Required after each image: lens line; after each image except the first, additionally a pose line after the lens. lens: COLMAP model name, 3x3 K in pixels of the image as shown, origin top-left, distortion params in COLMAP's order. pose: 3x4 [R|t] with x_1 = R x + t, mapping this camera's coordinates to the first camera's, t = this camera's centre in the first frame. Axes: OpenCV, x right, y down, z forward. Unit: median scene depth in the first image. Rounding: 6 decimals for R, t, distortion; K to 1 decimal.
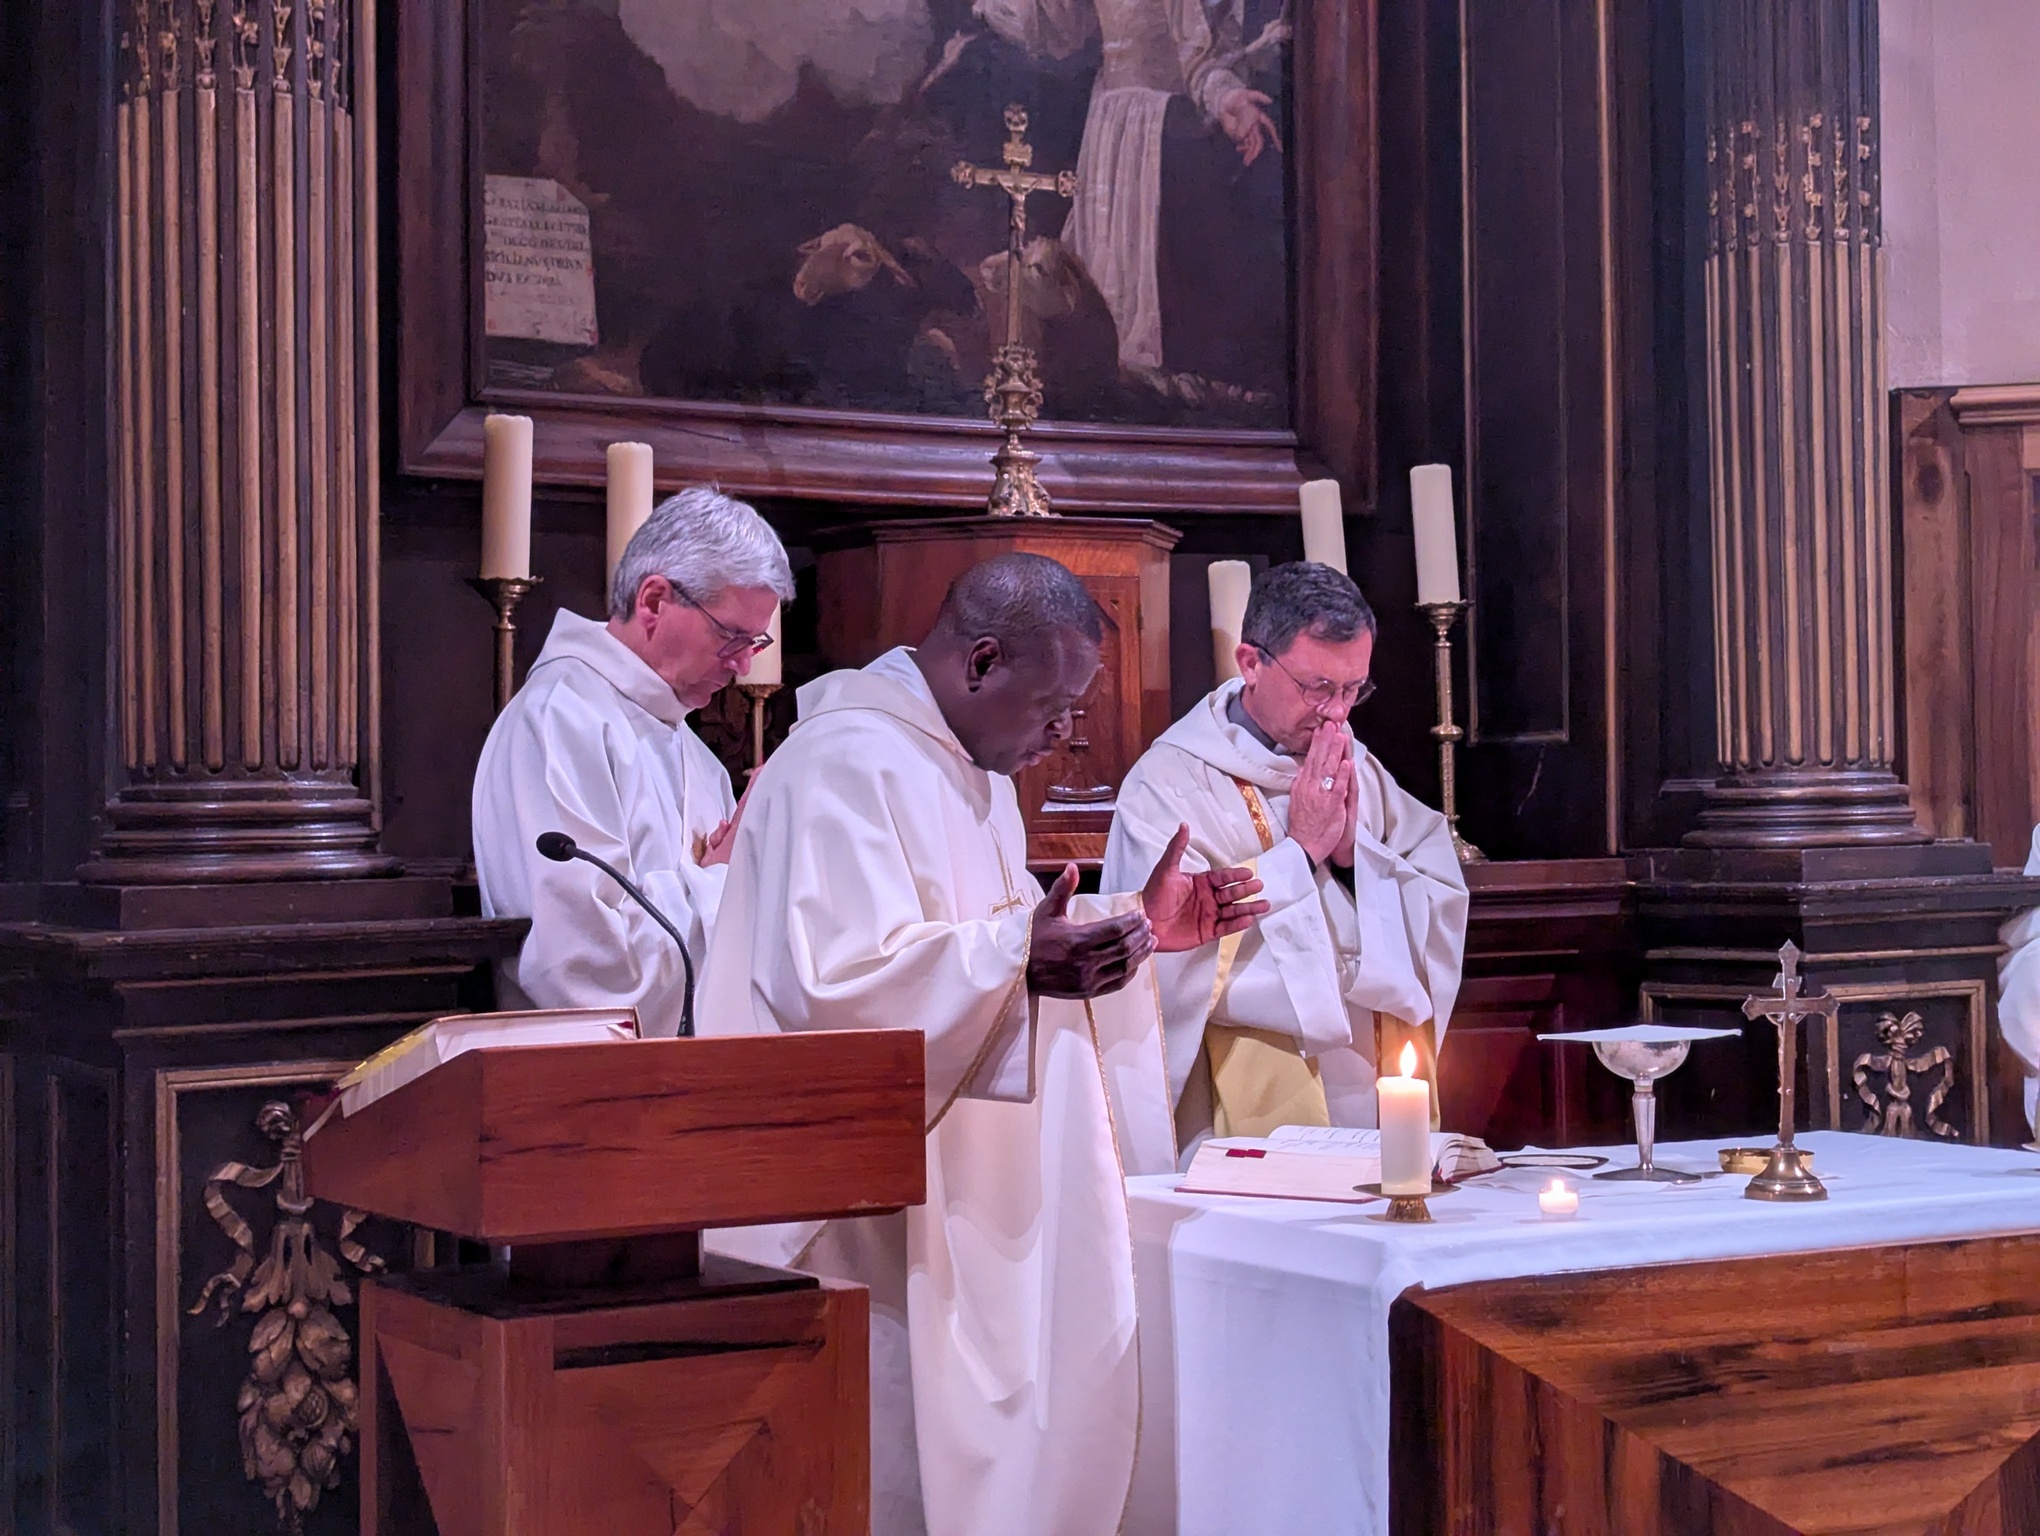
lens RADIAL K [[3391.3, 0, 918.8], [0, 3391.3, 724.1], [0, 0, 1]] dist [0.177025, -0.633299]
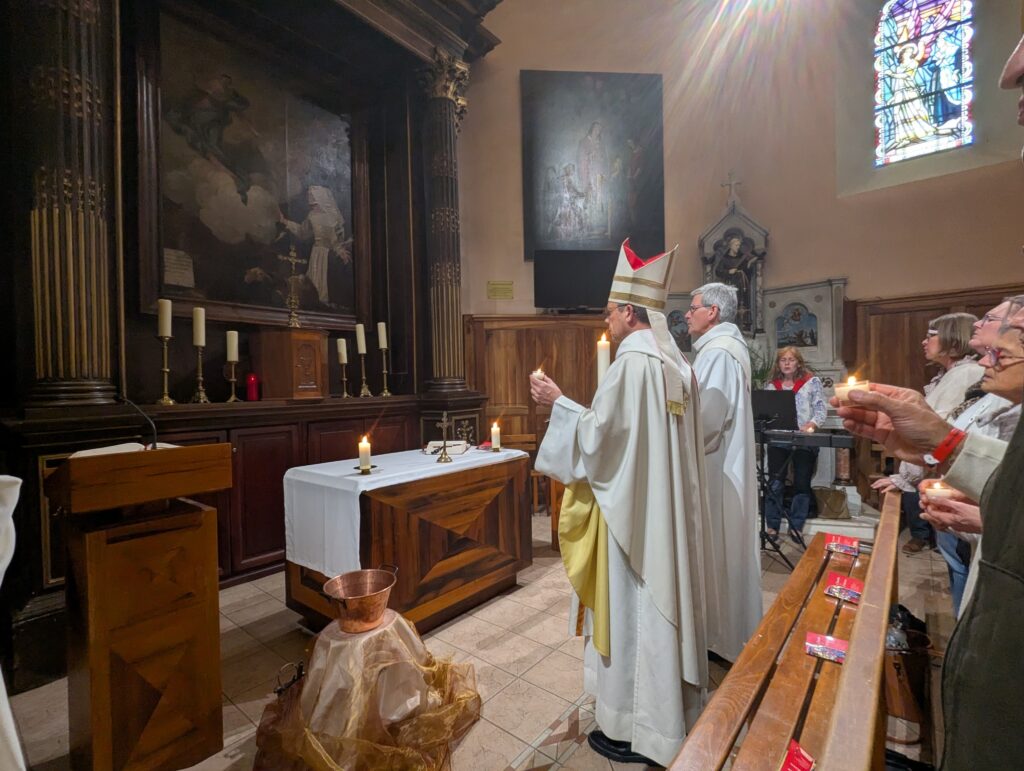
lens RADIAL K [[486.4, 0, 511.7], [0, 486.4, 392.9], [0, 0, 1]] dist [-0.006163, 0.000245]
pose [[0.928683, -0.014361, 0.370597, 0.057995], [0.000288, 0.999278, 0.038000, 0.006416], [-0.370875, -0.035183, 0.928016, 0.215641]]
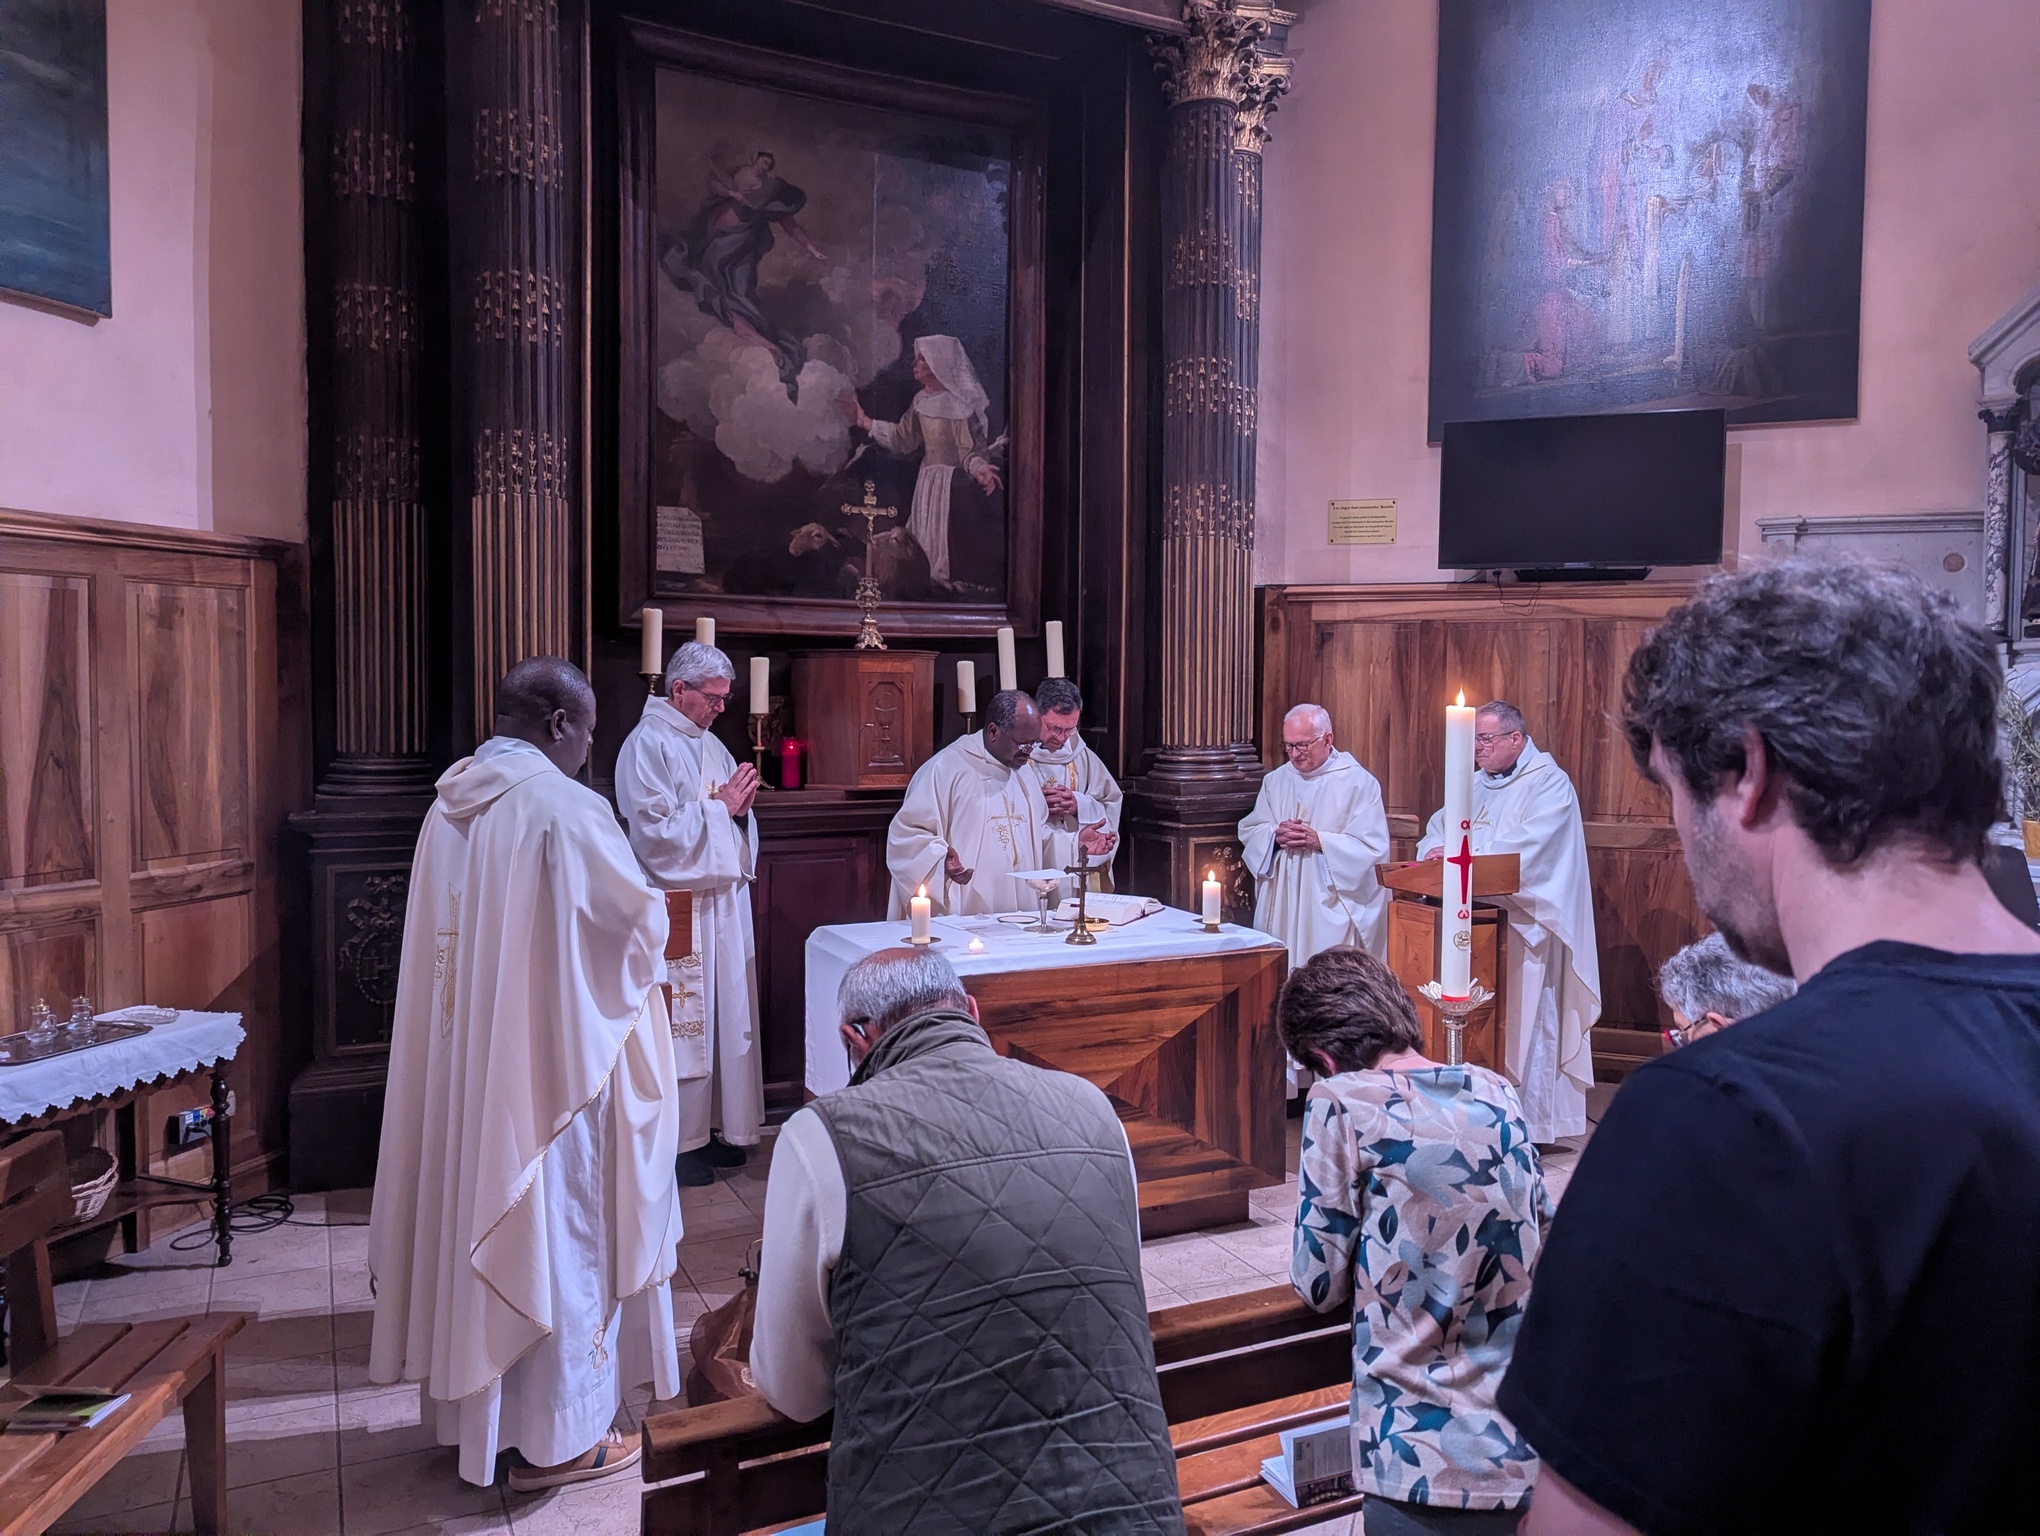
lens RADIAL K [[1457.0, 0, 998.5], [0, 1457.0, 741.8], [0, 0, 1]] dist [0.049172, -0.005286]
pose [[0.998152, 0.020369, -0.057251, 0.181667], [-0.016296, 0.997362, 0.070731, -0.065945], [0.058540, -0.069667, 0.995851, -0.068259]]
